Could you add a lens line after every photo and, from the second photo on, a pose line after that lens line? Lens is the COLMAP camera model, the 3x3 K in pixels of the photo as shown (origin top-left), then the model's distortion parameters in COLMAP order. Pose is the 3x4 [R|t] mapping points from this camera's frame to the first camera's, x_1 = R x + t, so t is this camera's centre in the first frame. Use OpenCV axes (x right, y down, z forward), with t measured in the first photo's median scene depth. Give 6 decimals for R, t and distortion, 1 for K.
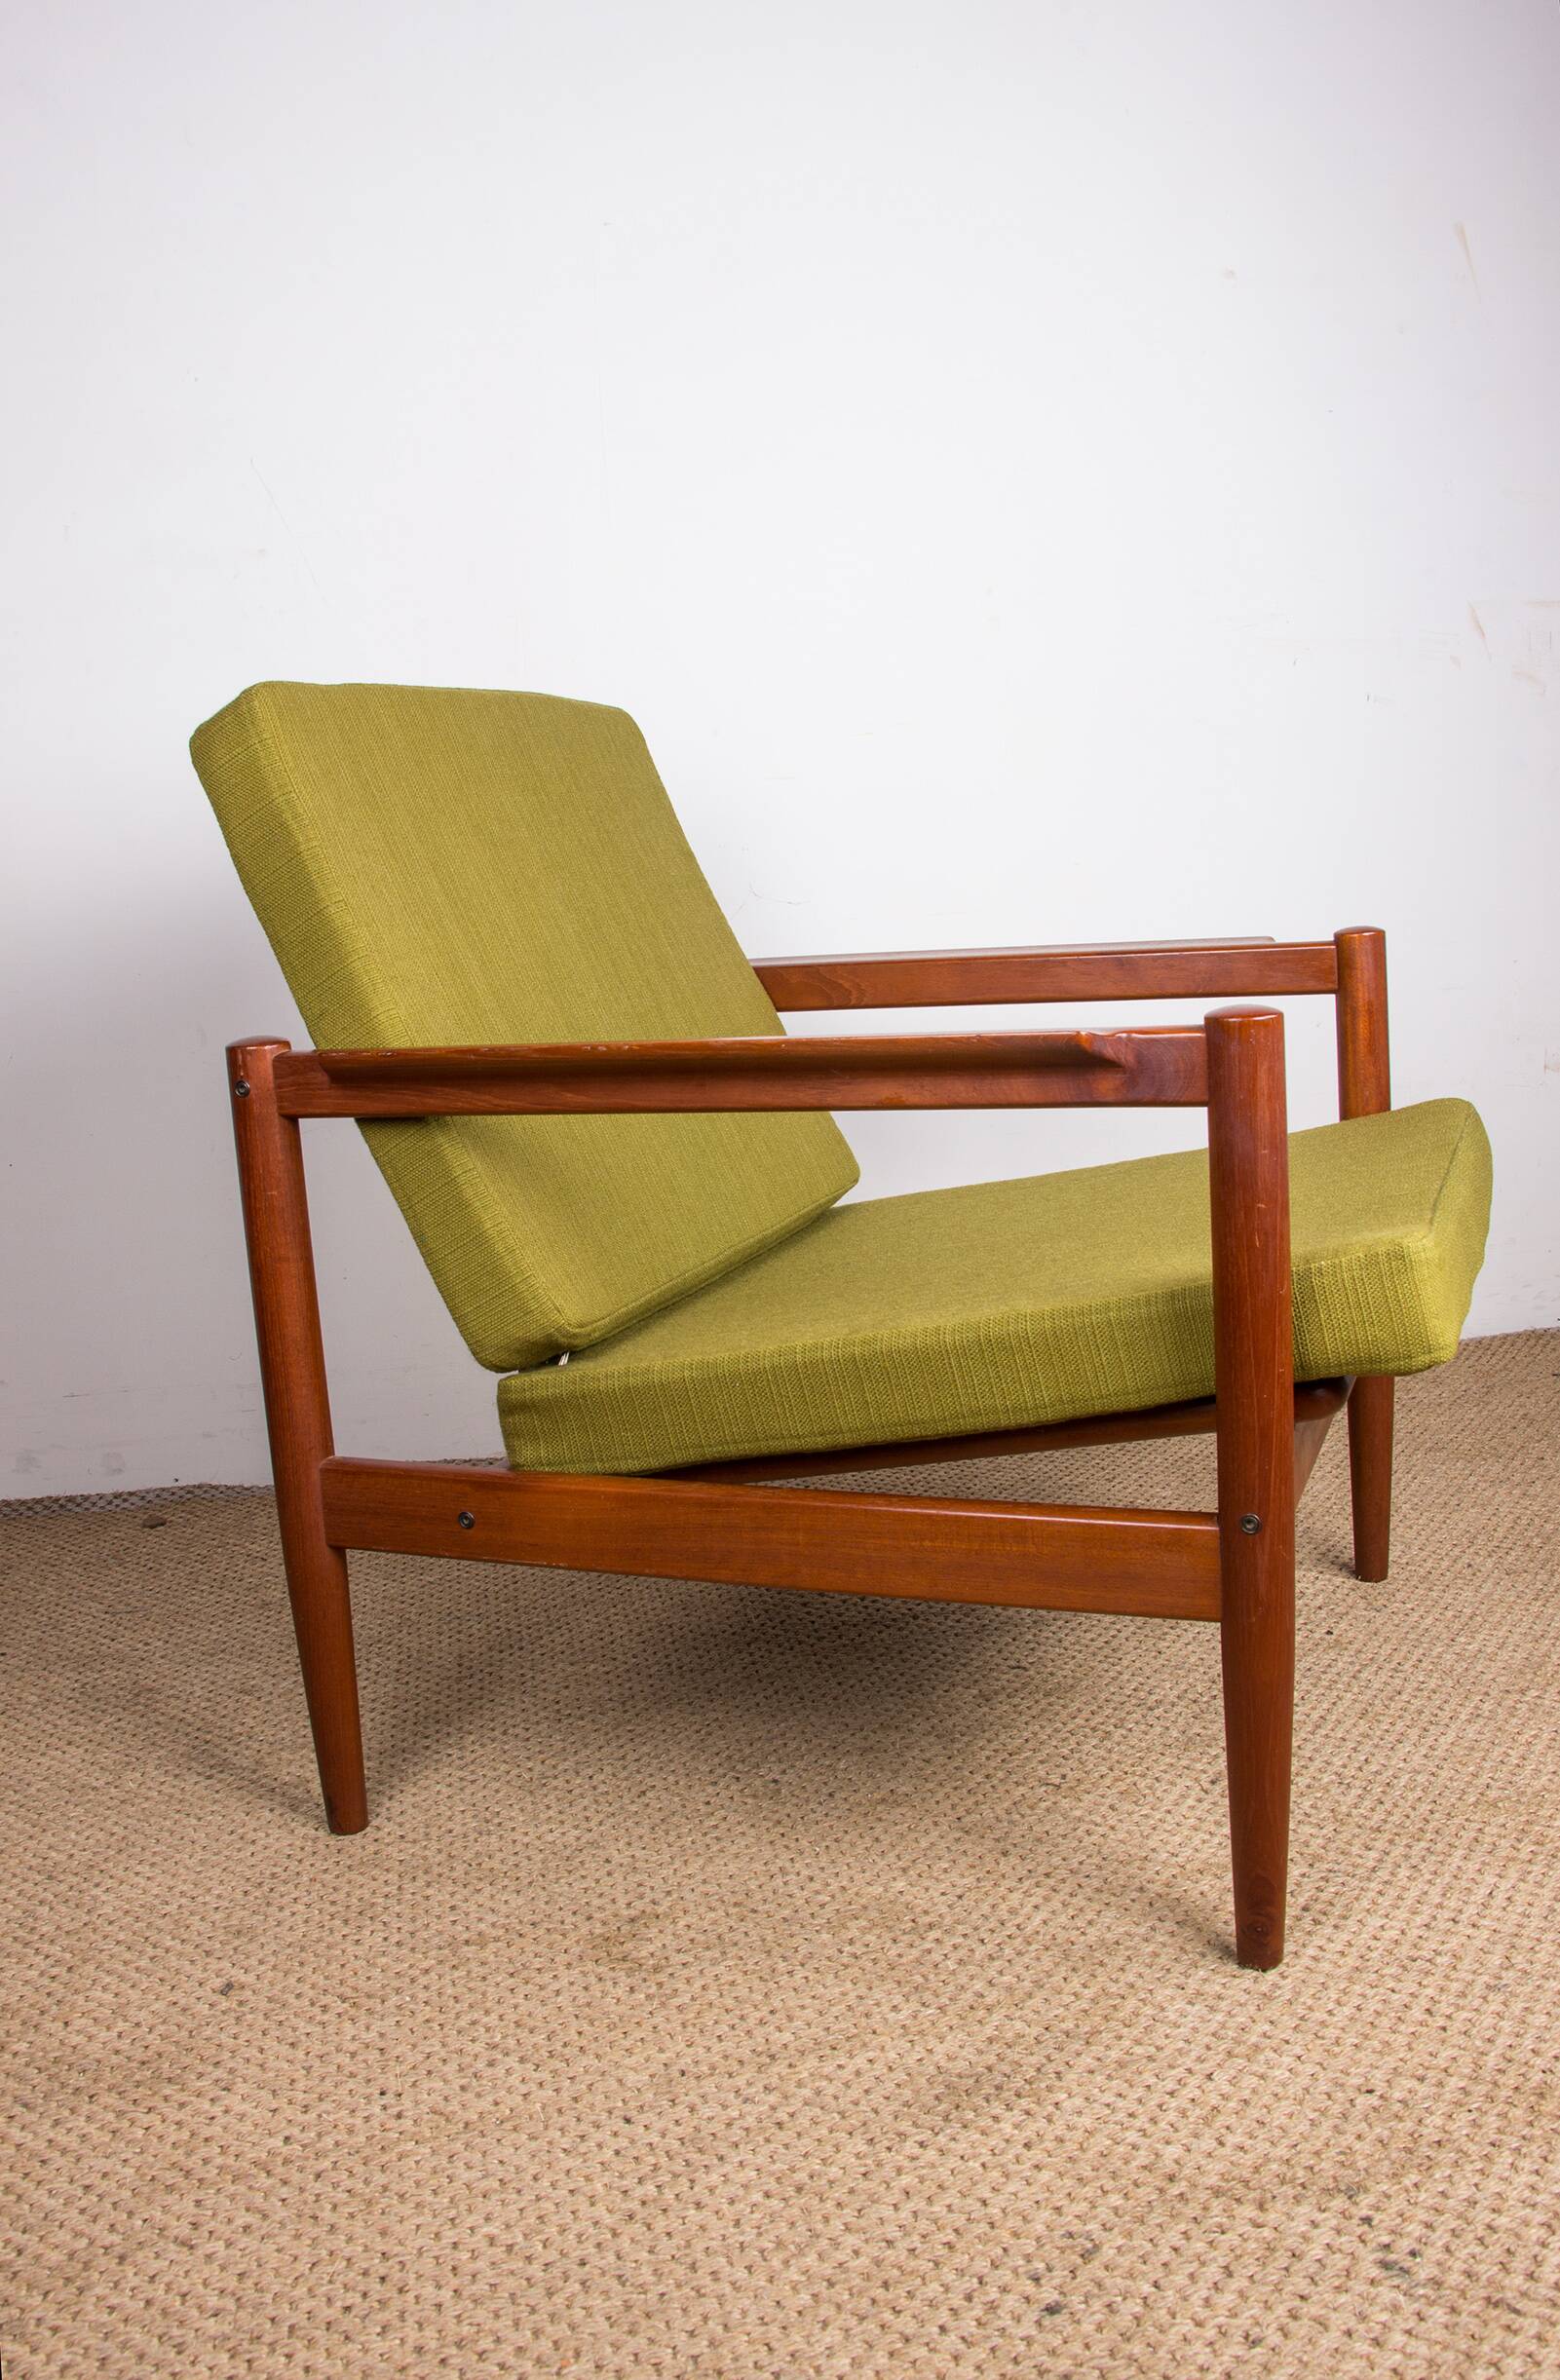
lens RADIAL K [[2069.9, 0, 762.0], [0, 2069.9, 1144.6], [0, 0, 1]] dist [-0.181414, 0.145807]
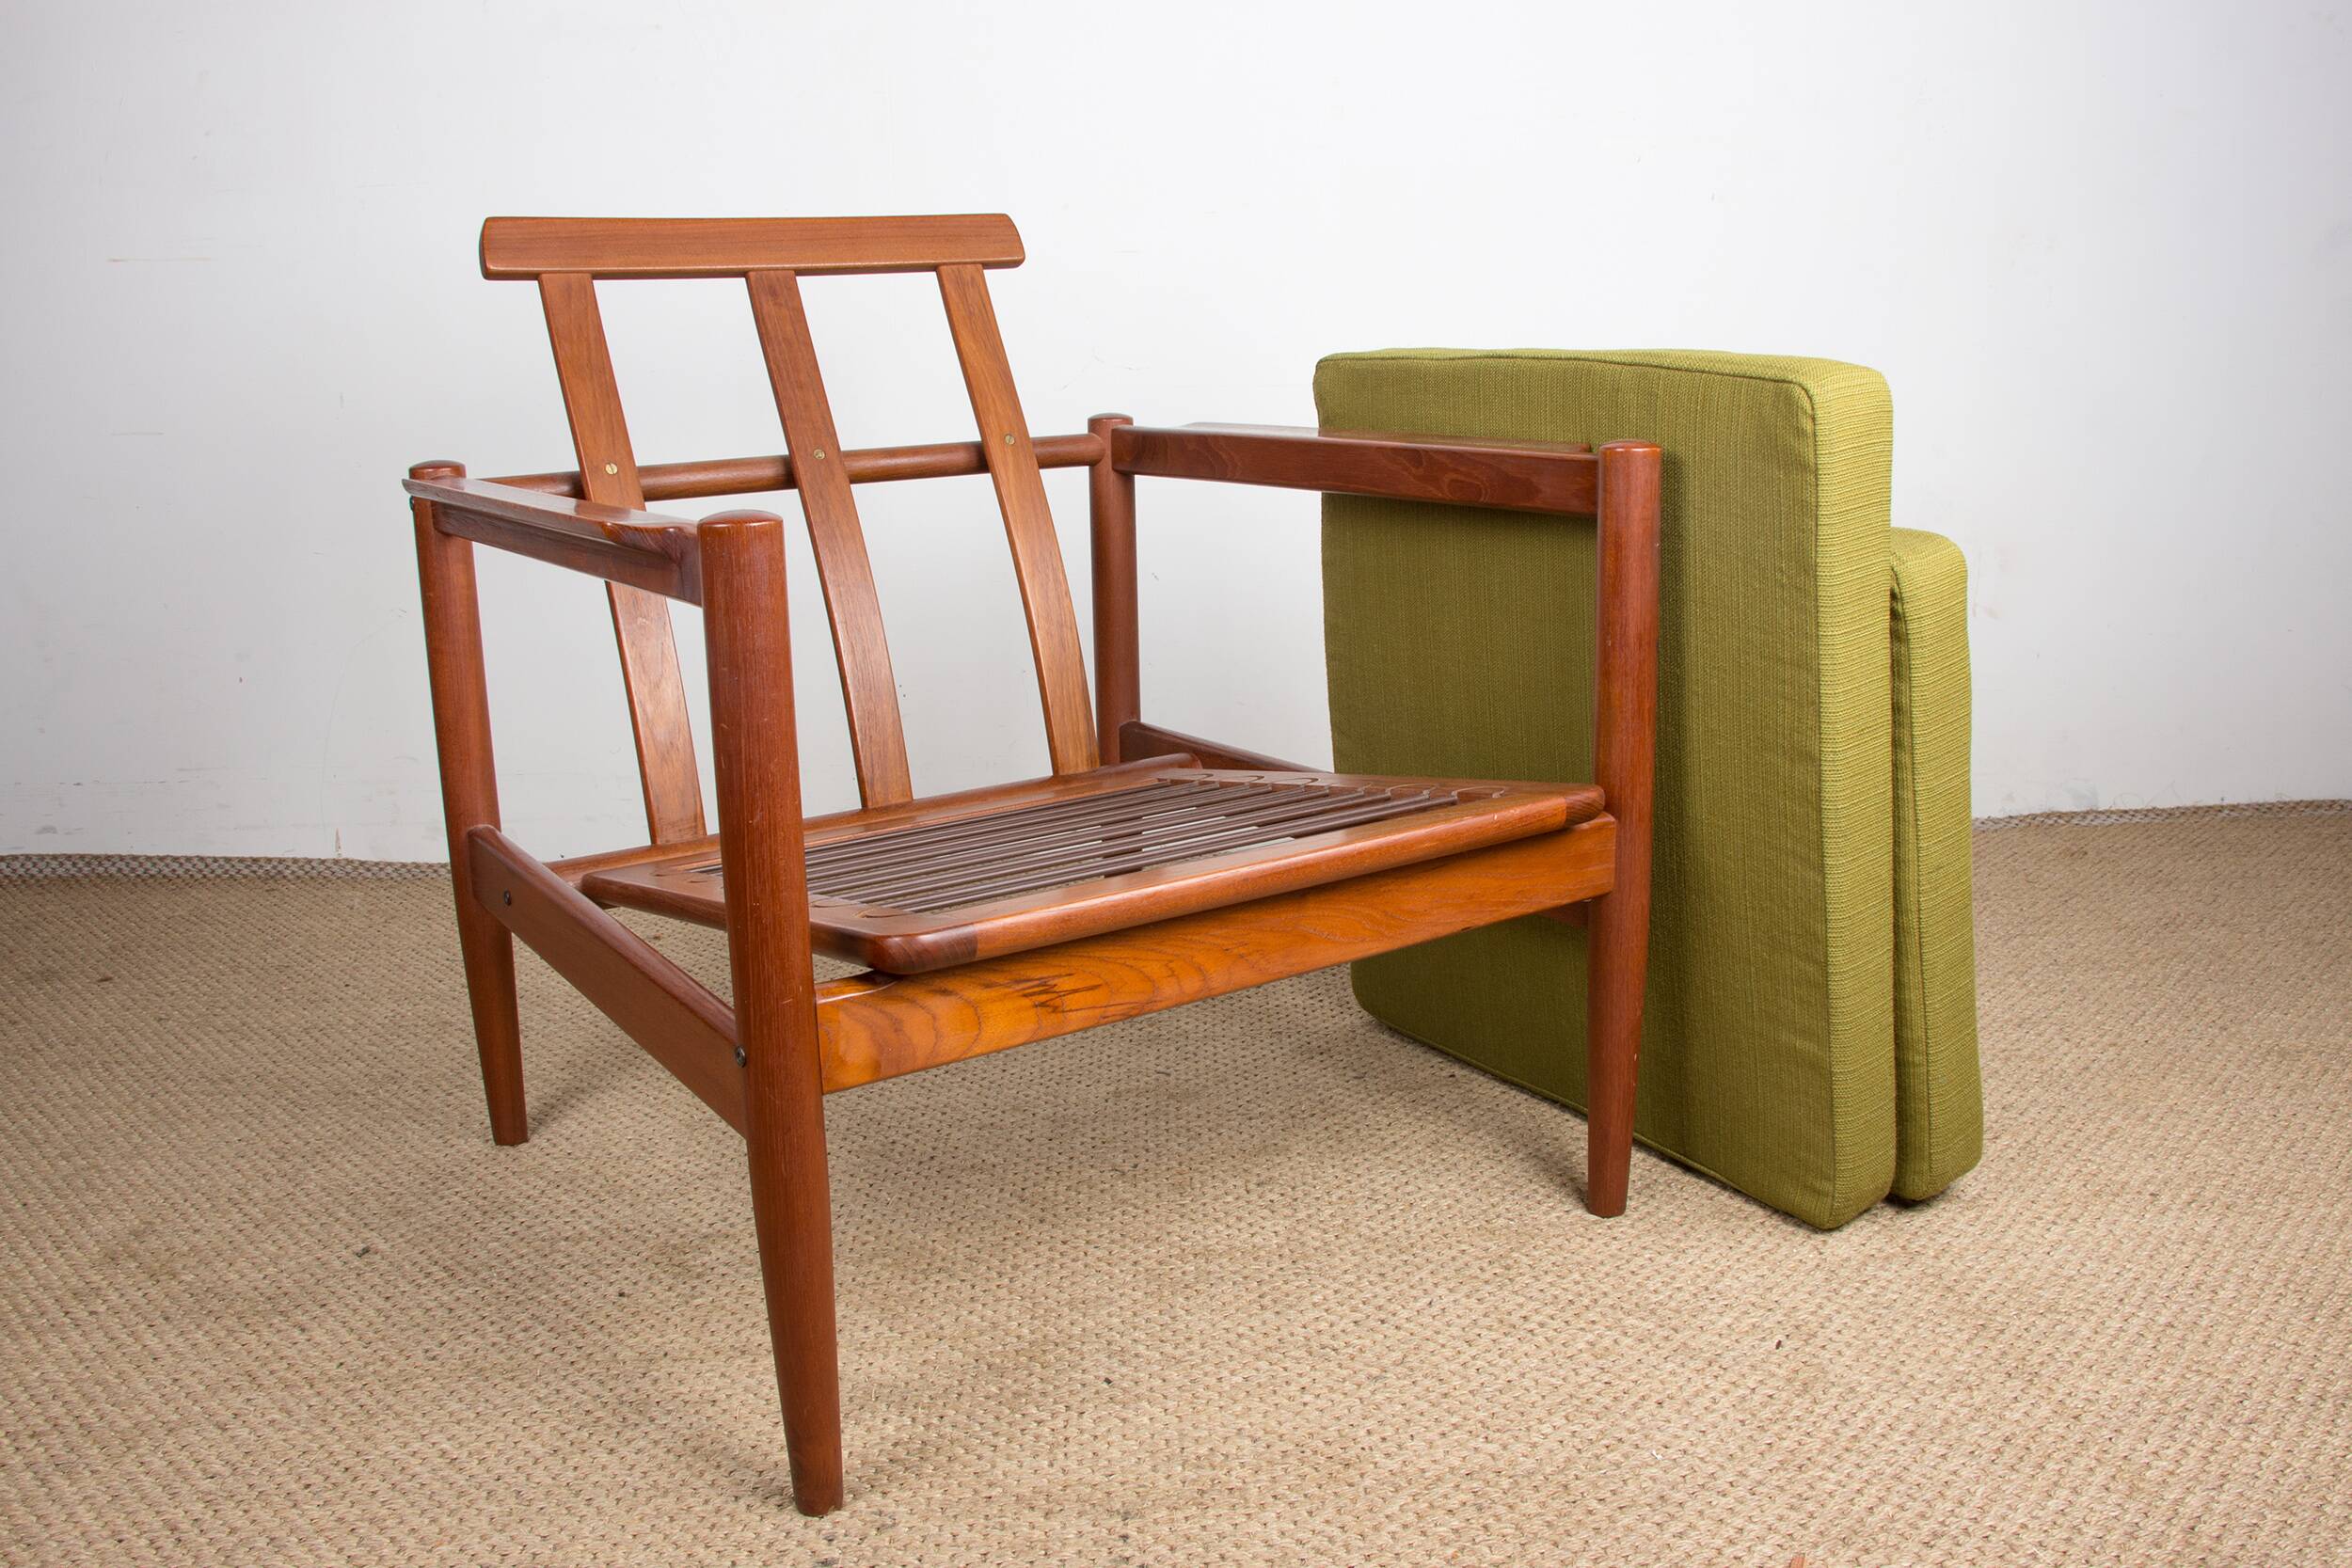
lens RADIAL K [[1997.0, 0, 1176.0], [0, 1997.0, 784.0], [0, 0, 1]] dist [-0.183542, 0.156142]
pose [[0.989003, 0.076383, -0.126640, 0.330522], [-0.064883, 0.993589, 0.092579, 0.001870], [0.132900, -0.083344, 0.987619, -0.060487]]
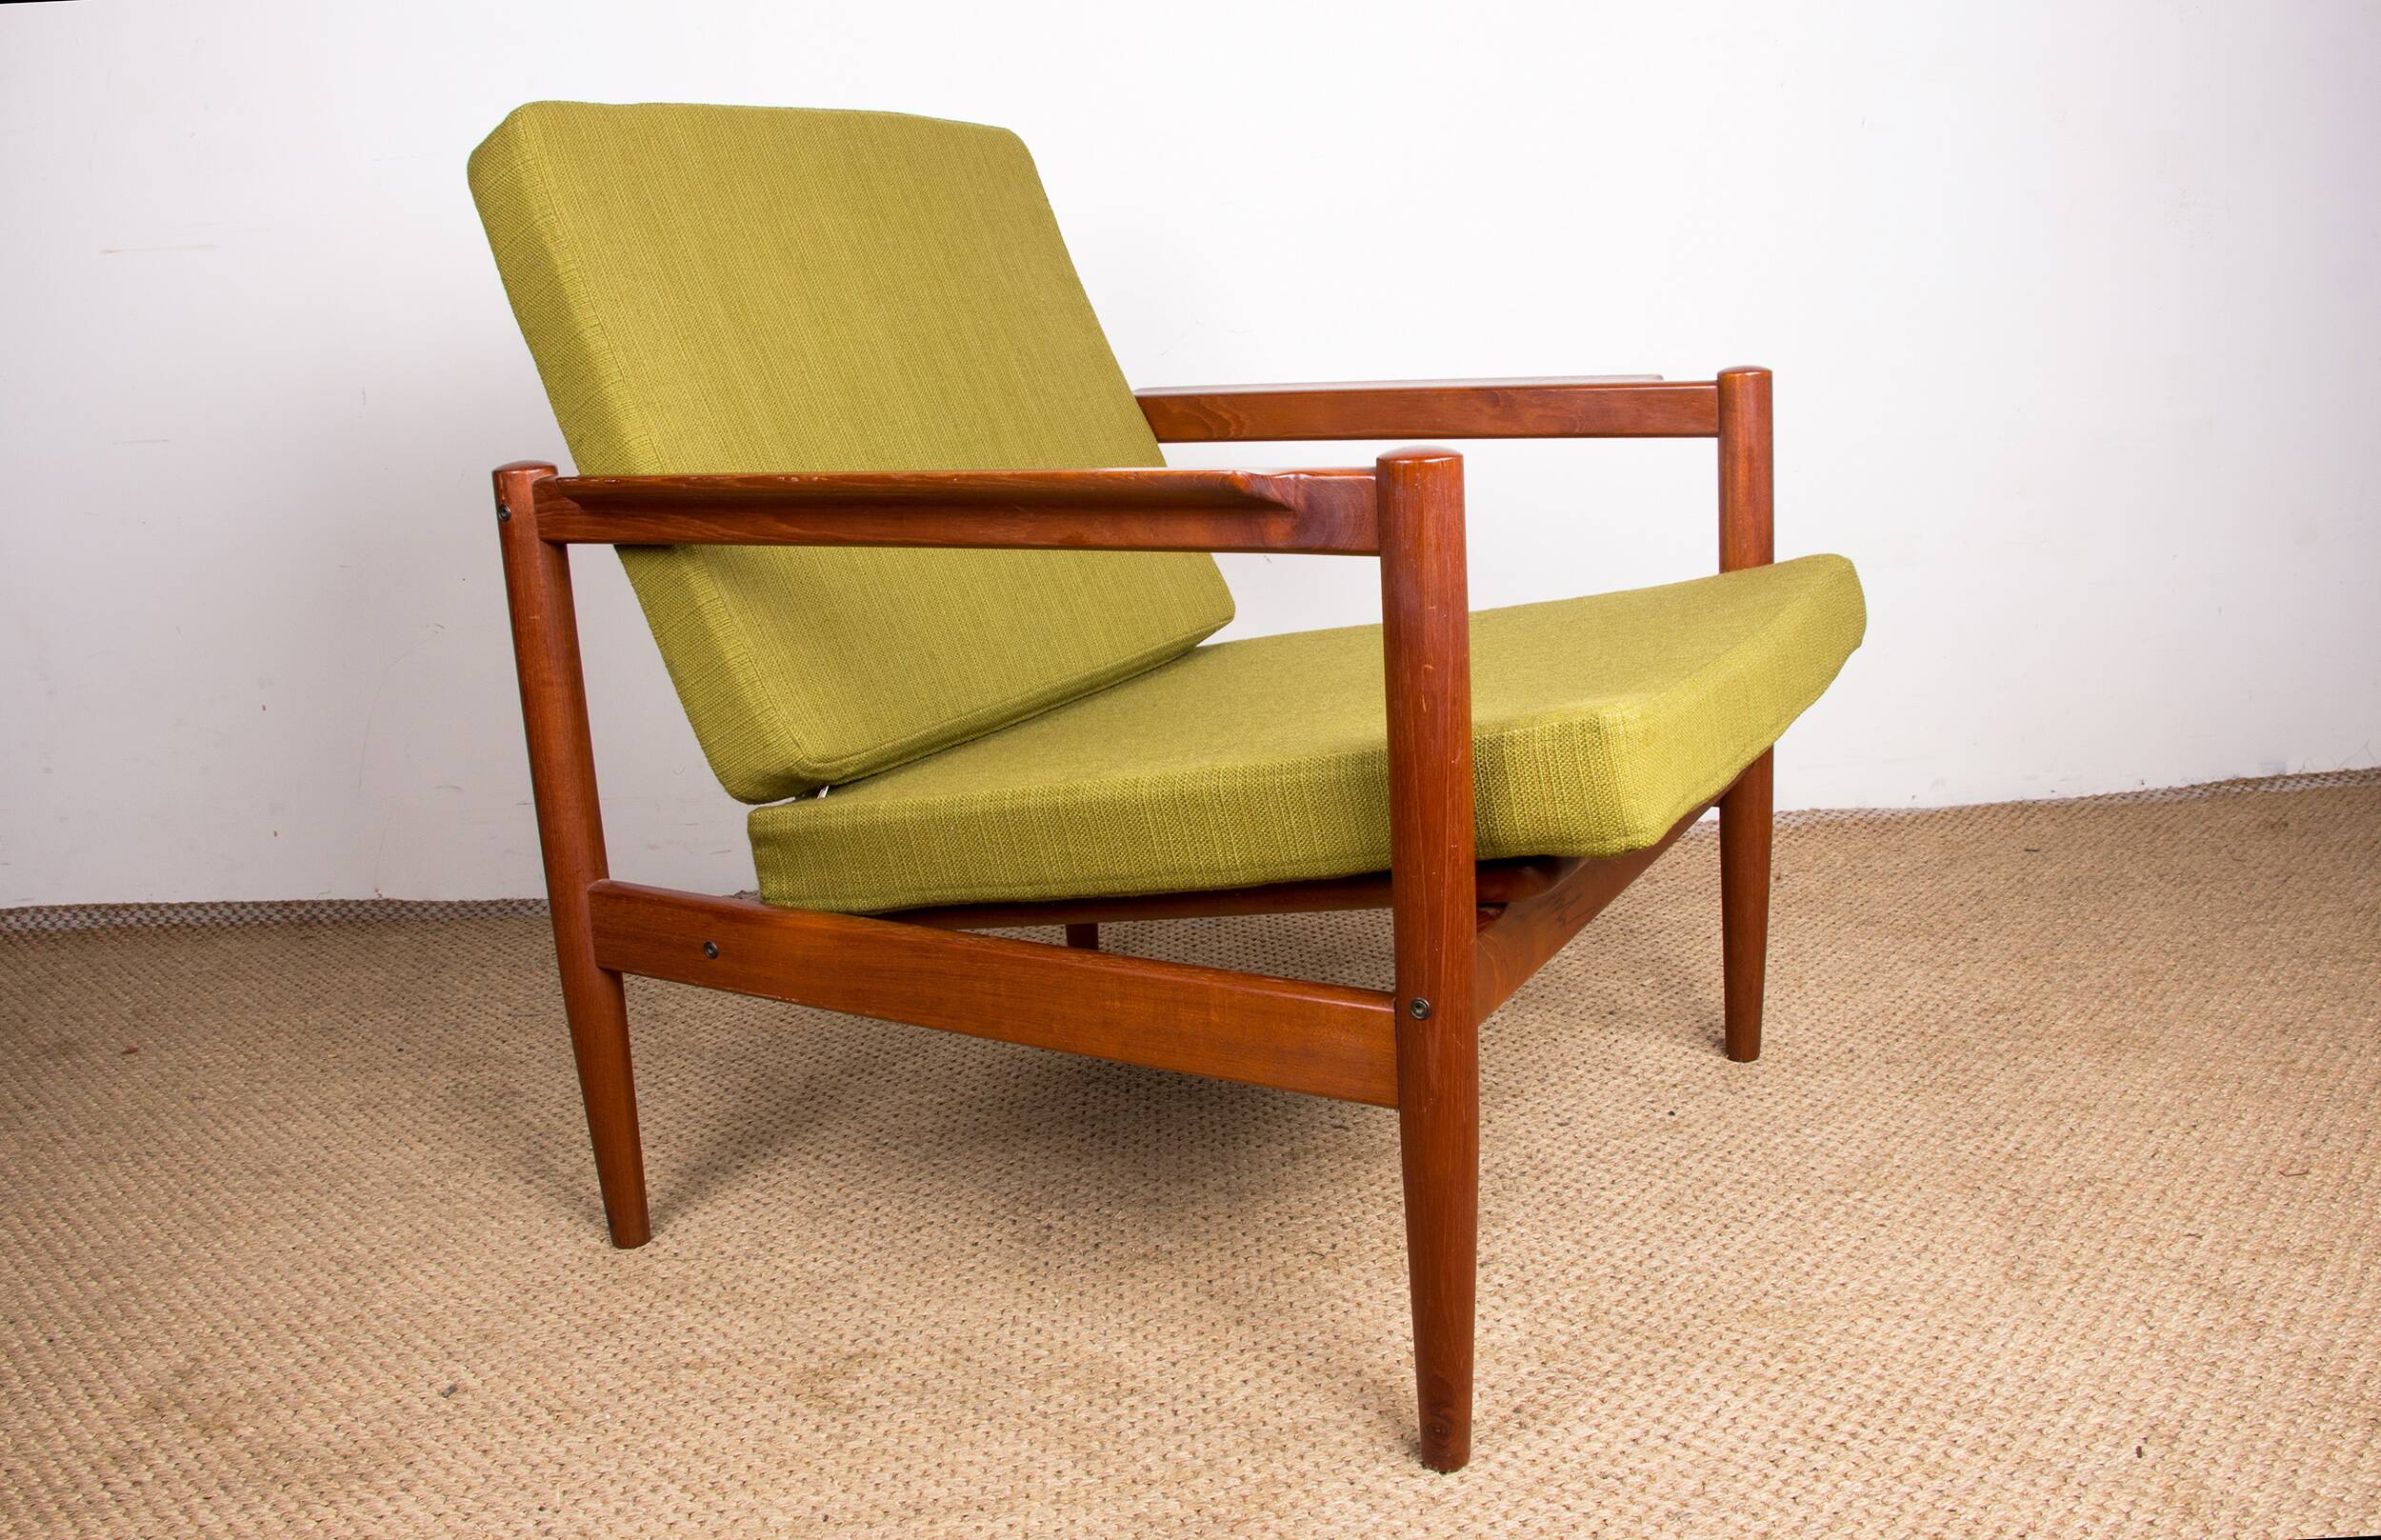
lens RADIAL K [[2016.2, 0, 1189.3], [0, 2016.2, 740.8], [0, 0, 1]] dist [-0.193448, 0.162587]
pose [[0.991117, 0.040016, -0.126832, 0.216177], [-0.029064, 0.995779, 0.087057, -0.010366], [0.129780, -0.082597, 0.988097, 0.082401]]
